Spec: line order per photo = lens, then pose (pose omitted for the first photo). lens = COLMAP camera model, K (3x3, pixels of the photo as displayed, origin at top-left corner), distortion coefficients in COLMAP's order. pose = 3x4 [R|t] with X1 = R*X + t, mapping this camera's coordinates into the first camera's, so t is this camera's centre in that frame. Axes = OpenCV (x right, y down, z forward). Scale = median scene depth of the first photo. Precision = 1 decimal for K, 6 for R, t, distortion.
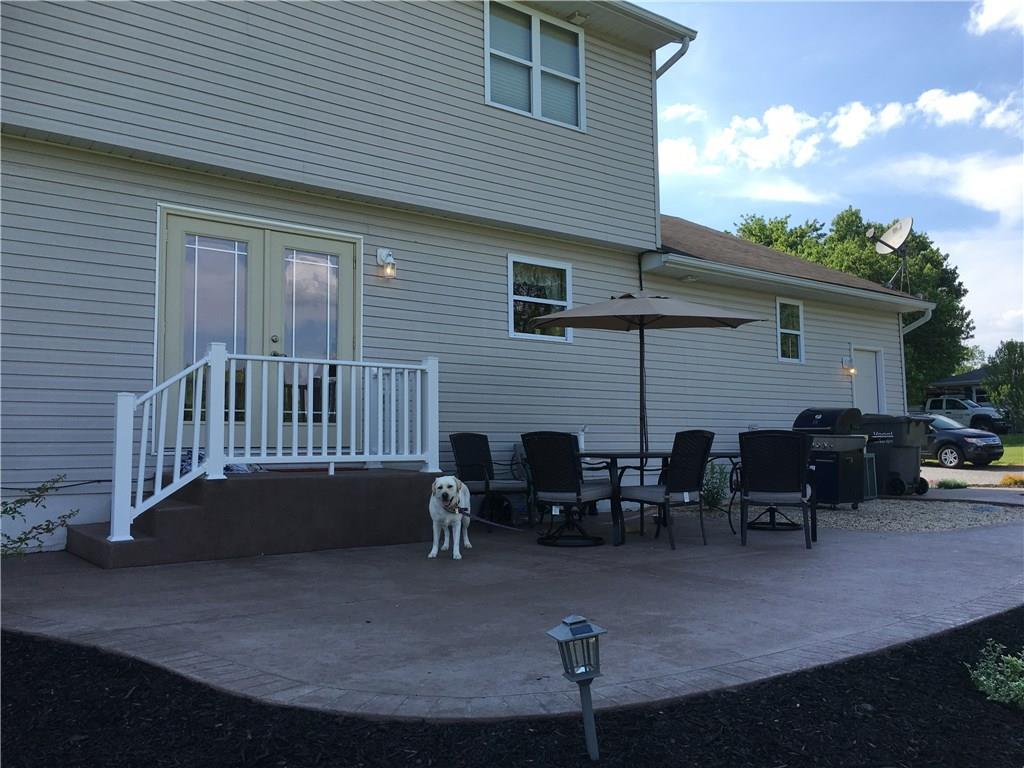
lens RADIAL K [[865.9, 0, 515.9], [0, 865.9, 372.2], [0, 0, 1]] dist [0.075348, -0.095823]
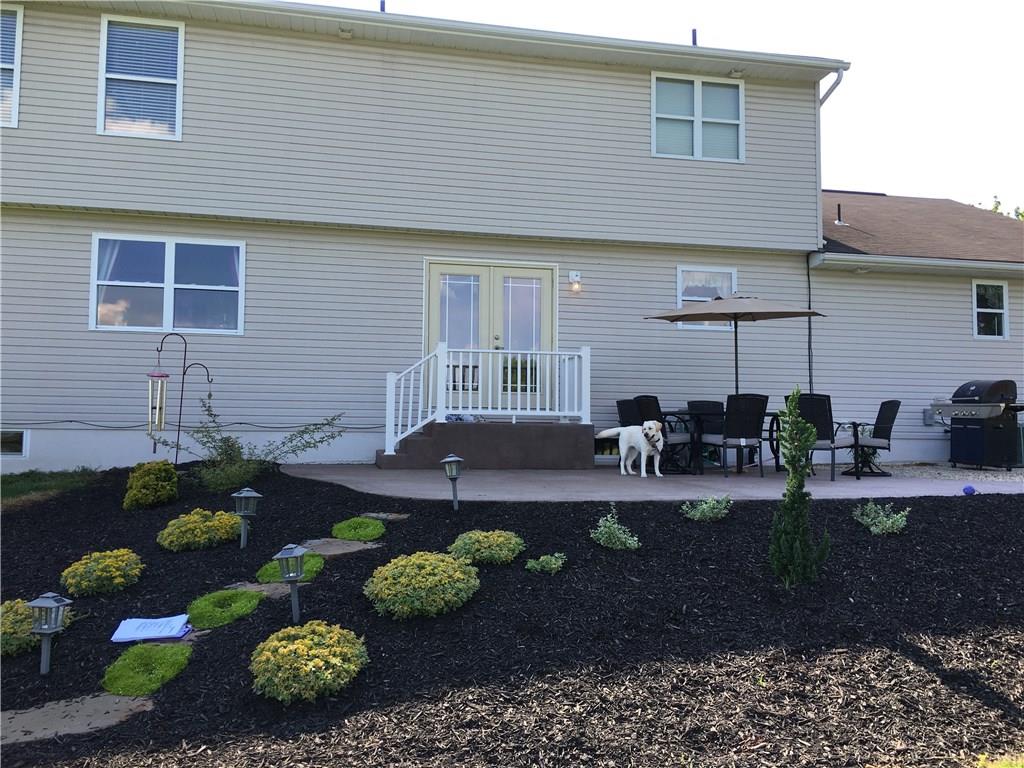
lens RADIAL K [[865.9, 0, 515.9], [0, 865.9, 372.2], [0, 0, 1]] dist [0.075348, -0.095823]
pose [[0.902618, -0.015457, -0.430165, 0.367904], [0.022136, 0.999700, 0.010525, 0.006934], [0.429873, -0.019022, 0.902689, -0.326983]]
